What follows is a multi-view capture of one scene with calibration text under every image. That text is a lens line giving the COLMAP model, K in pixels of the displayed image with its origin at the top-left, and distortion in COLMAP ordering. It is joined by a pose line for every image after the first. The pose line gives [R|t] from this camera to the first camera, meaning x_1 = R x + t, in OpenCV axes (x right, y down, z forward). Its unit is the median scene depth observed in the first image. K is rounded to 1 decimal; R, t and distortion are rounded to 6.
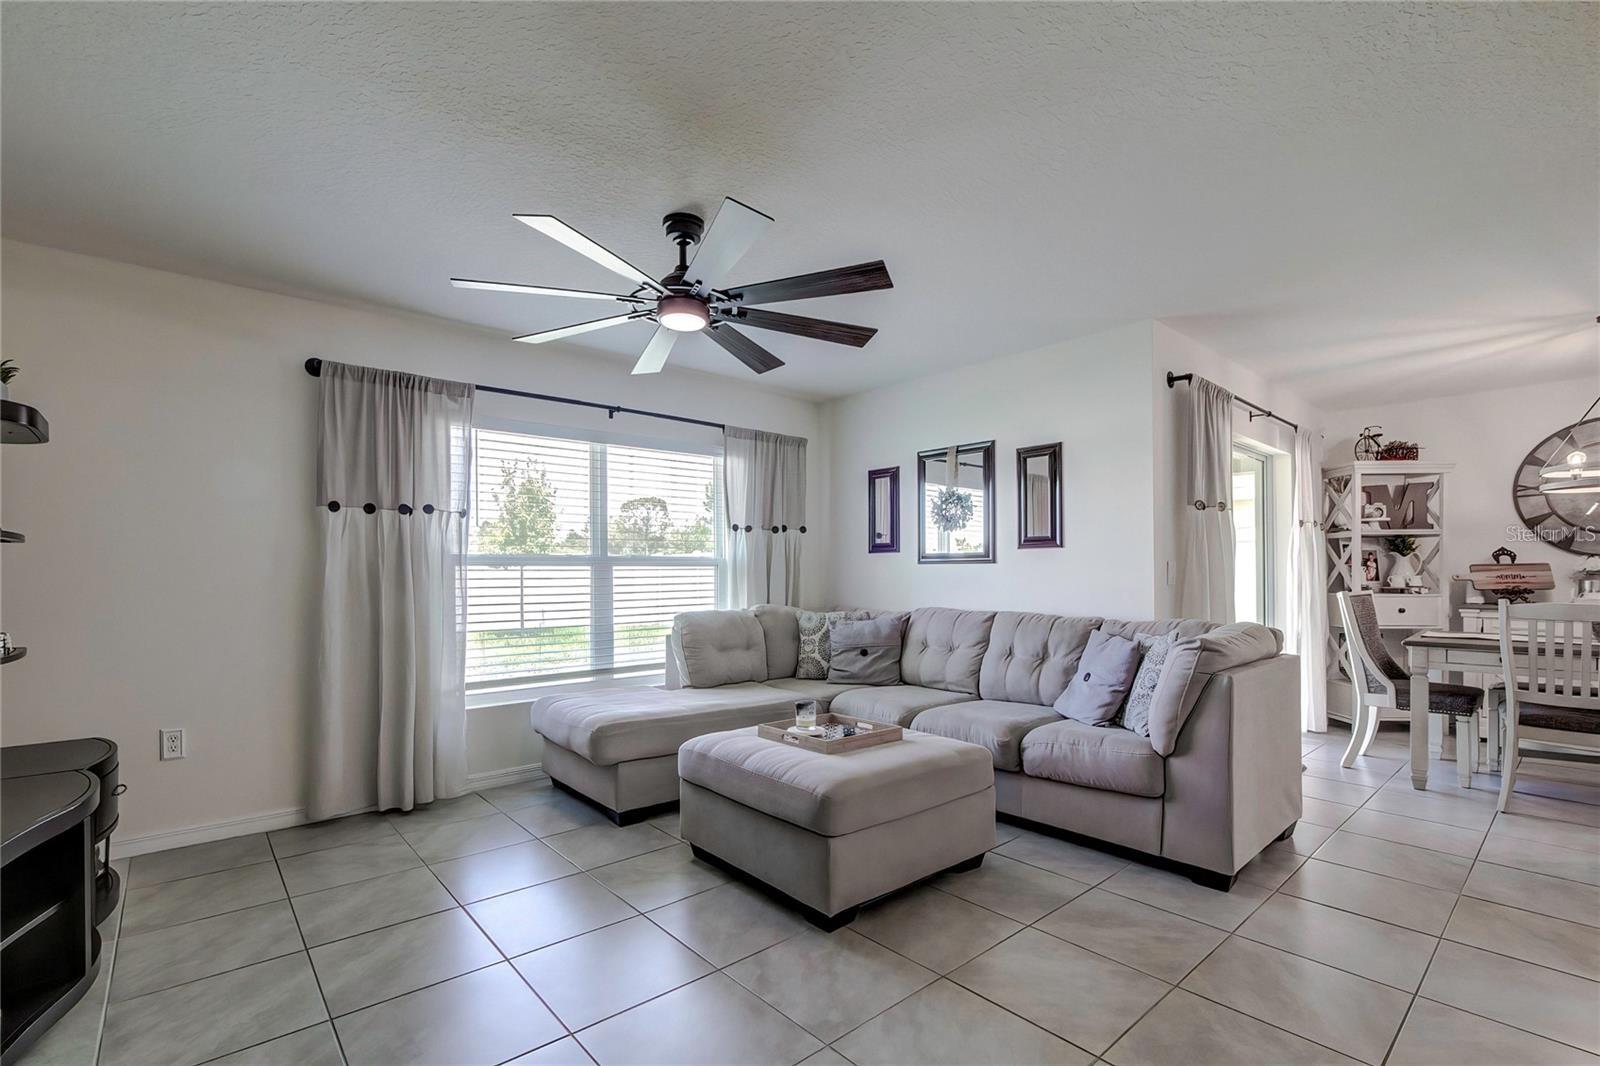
lens RADIAL K [[711.7, 0, 790.1], [0, 711.7, 570.7], [0, 0, 1]] dist [-0.013315, 0.000176]
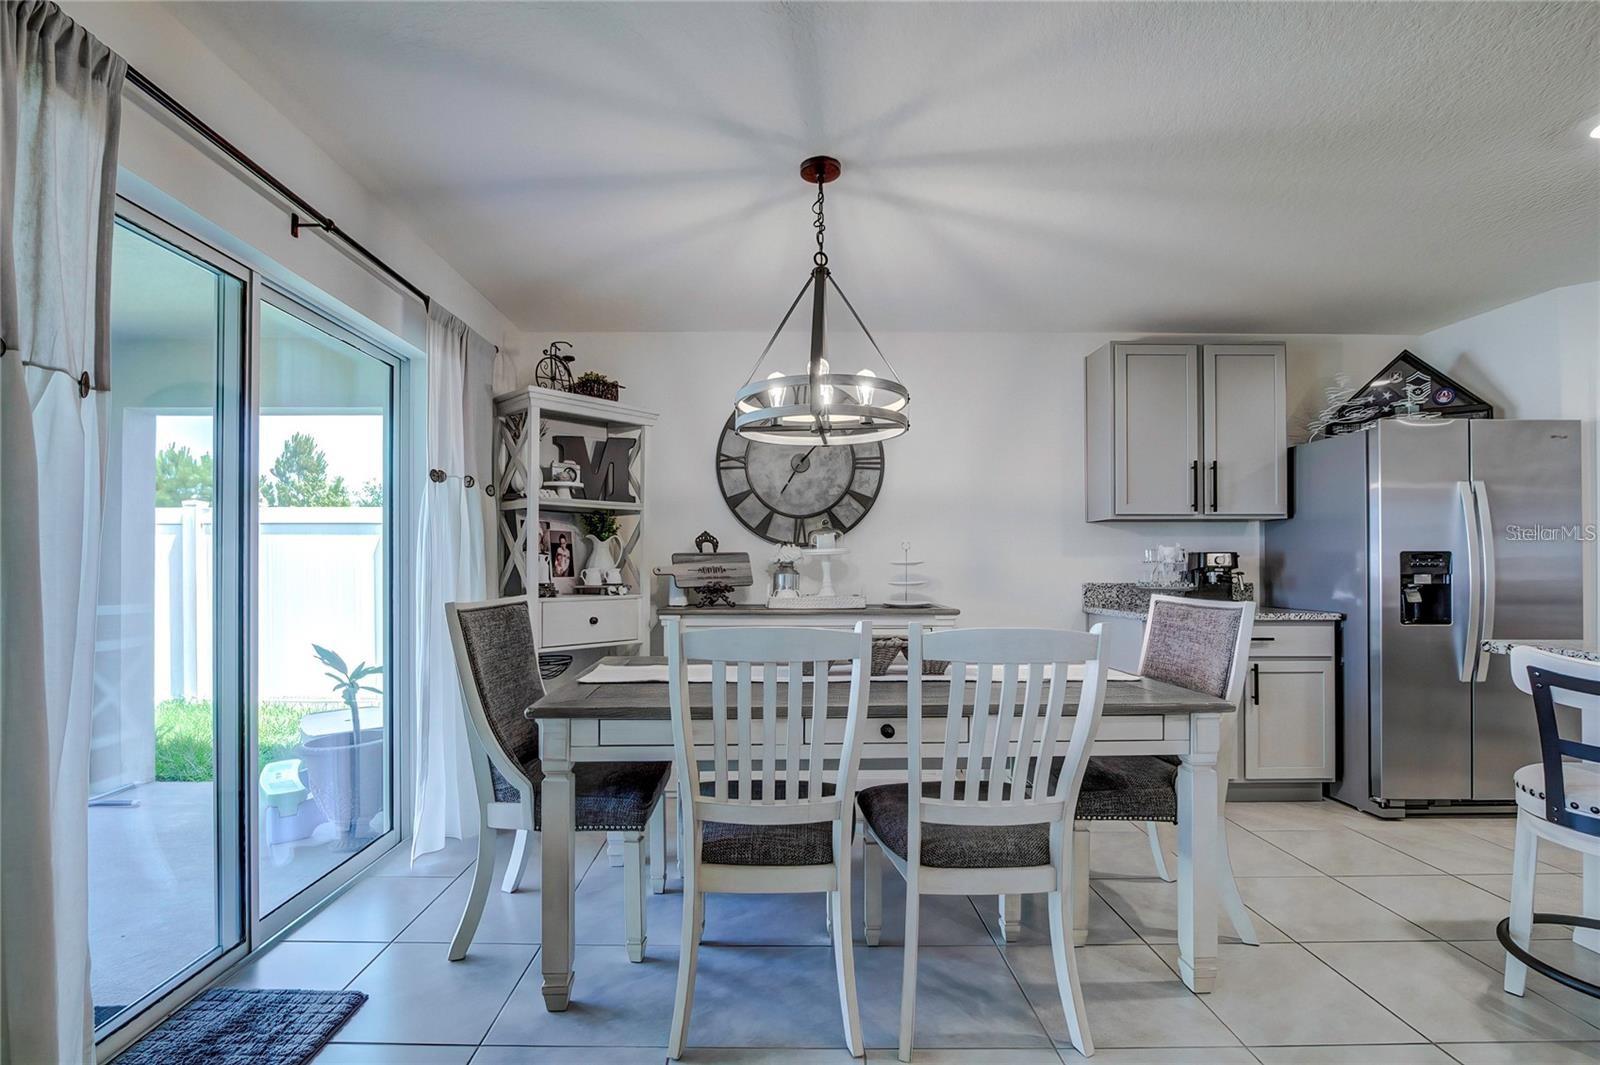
lens RADIAL K [[711.7, 0, 788.0], [0, 711.7, 557.1], [0, 0, 1]] dist [-0.013315, 0.000176]
pose [[0.641357, 0.008626, 0.767194, 0.461663], [-0.002723, 0.999956, -0.008967, 0.001303], [-0.767238, 0.003662, 0.641352, 0.419186]]
